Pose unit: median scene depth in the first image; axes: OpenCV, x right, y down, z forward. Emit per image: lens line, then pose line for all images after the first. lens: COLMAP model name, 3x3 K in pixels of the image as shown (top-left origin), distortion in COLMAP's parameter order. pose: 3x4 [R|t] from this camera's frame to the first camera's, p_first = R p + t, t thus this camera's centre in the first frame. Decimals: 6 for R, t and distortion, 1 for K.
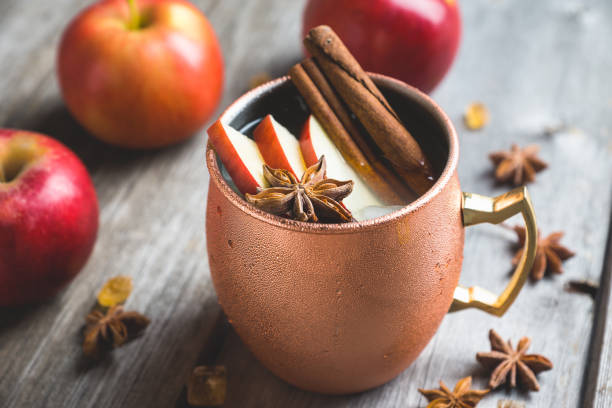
lens RADIAL K [[1132.1, 0, 306.0], [0, 1132.1, 204.0], [0, 0, 1]] dist [-0.072647, 0.108144]
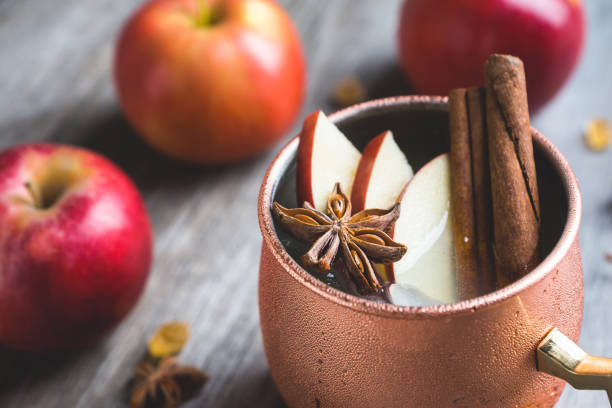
lens RADIAL K [[1132.1, 0, 306.0], [0, 1132.1, 204.0], [0, 0, 1]] dist [-0.072647, 0.108144]
pose [[0.997043, 0.026307, -0.072200, -0.009263], [-0.025359, 0.999580, 0.014014, -0.040506], [0.072539, -0.012141, 0.997292, 0.175385]]
